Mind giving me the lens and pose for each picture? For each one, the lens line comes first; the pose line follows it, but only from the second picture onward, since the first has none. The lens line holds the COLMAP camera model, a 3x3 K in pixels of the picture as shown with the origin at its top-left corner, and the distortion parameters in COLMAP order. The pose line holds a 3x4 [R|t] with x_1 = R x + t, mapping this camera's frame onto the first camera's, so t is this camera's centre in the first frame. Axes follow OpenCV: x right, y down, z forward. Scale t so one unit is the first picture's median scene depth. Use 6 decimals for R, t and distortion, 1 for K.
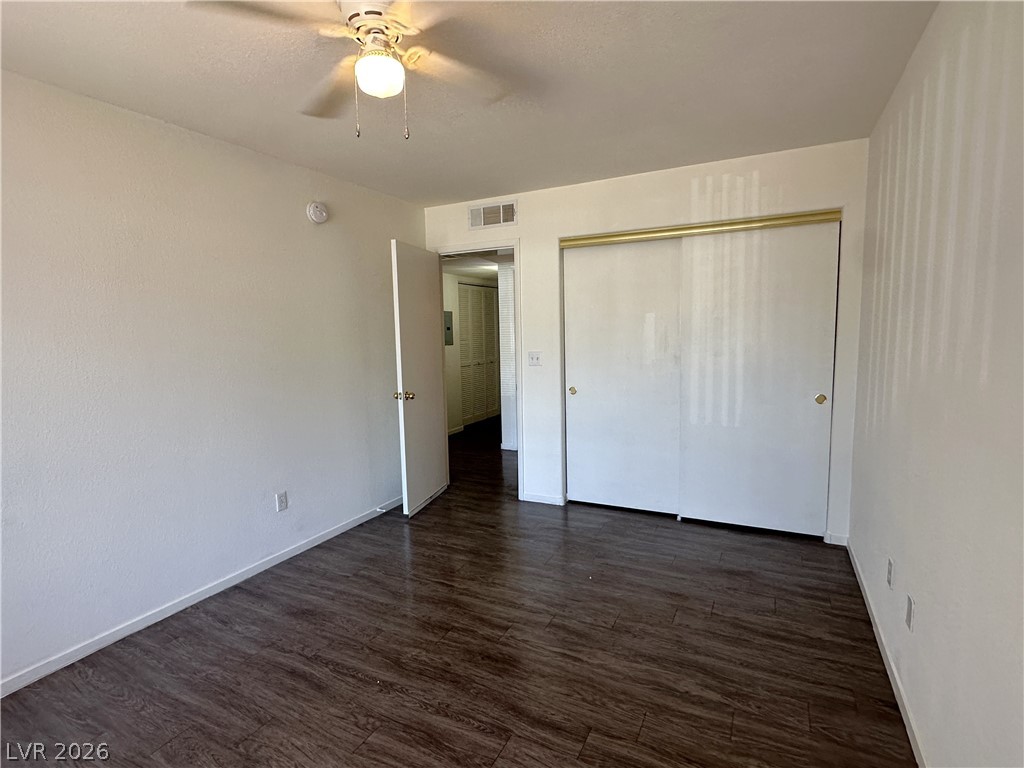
lens RADIAL K [[515.6, 0, 510.1], [0, 515.6, 383.8], [0, 0, 1]] dist [-0.005062, 0.001396]
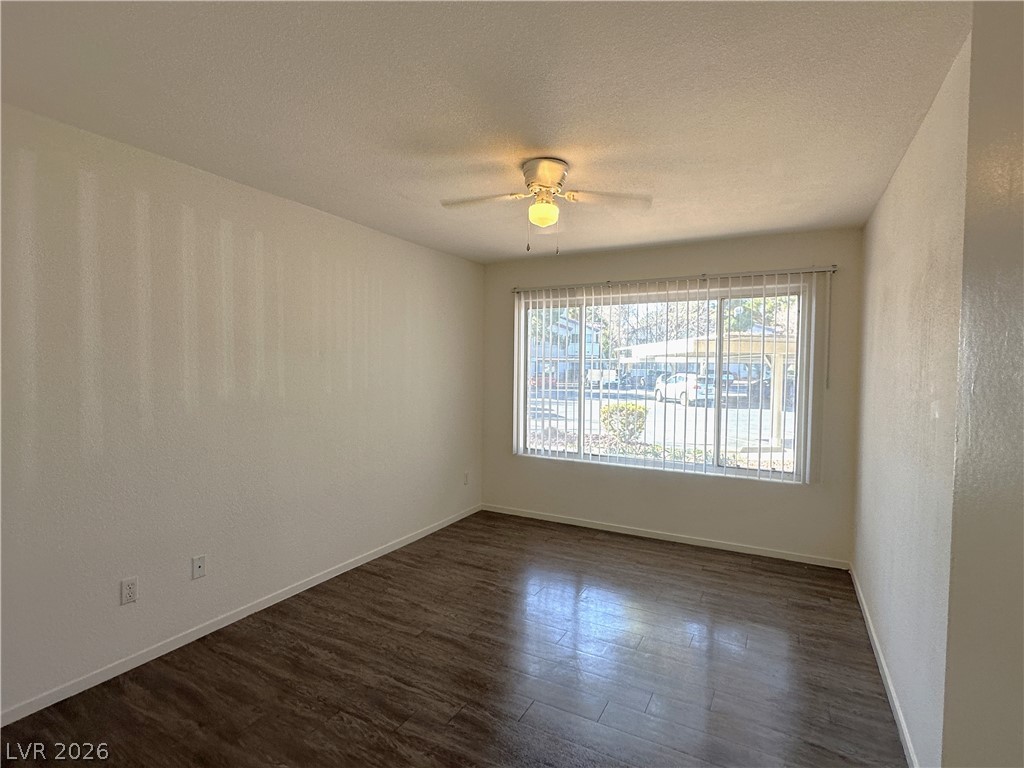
lens RADIAL K [[515.6, 0, 512.2], [0, 515.6, 384.3], [0, 0, 1]] dist [-0.005062, 0.001396]
pose [[-0.999533, 0.015109, 0.026560, -0.133098], [0.018811, 0.989221, 0.145218, -0.208921], [-0.024080, 0.145649, -0.989043, 1.781986]]
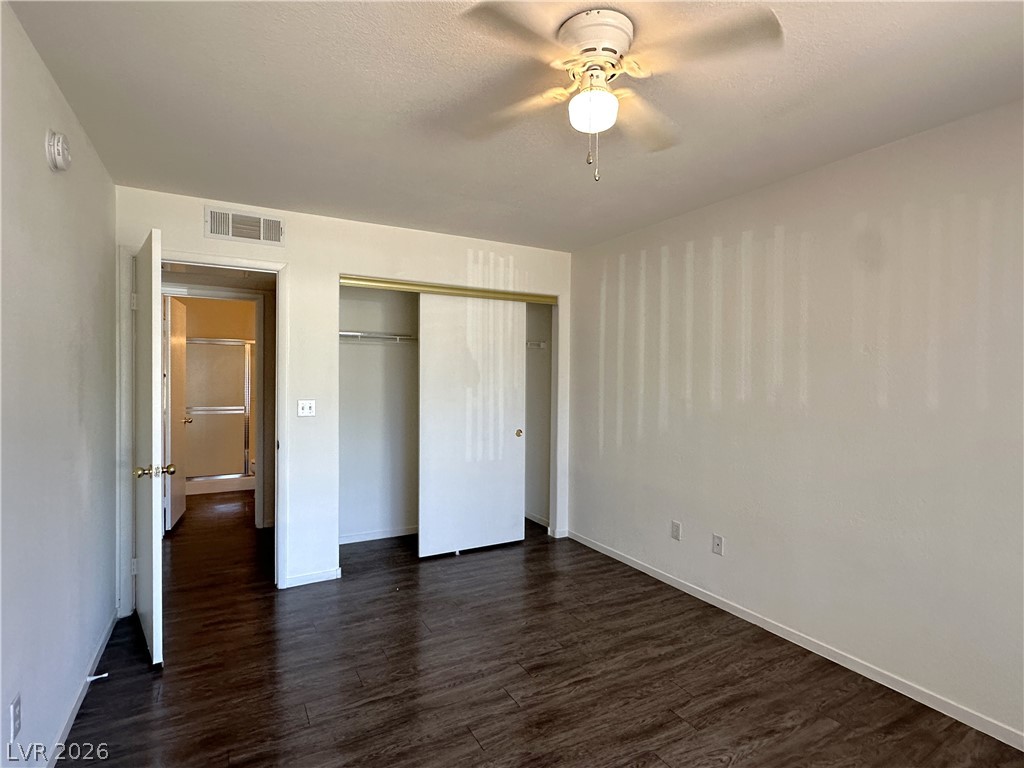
lens RADIAL K [[515.6, 0, 511.8], [0, 515.6, 381.3], [0, 0, 1]] dist [-0.005062, 0.001396]
pose [[0.550340, 0.017776, 0.834751, -0.782380], [0.069052, 0.995379, -0.066722, -0.022319], [-0.832080, 0.094361, 0.546570, 0.436998]]
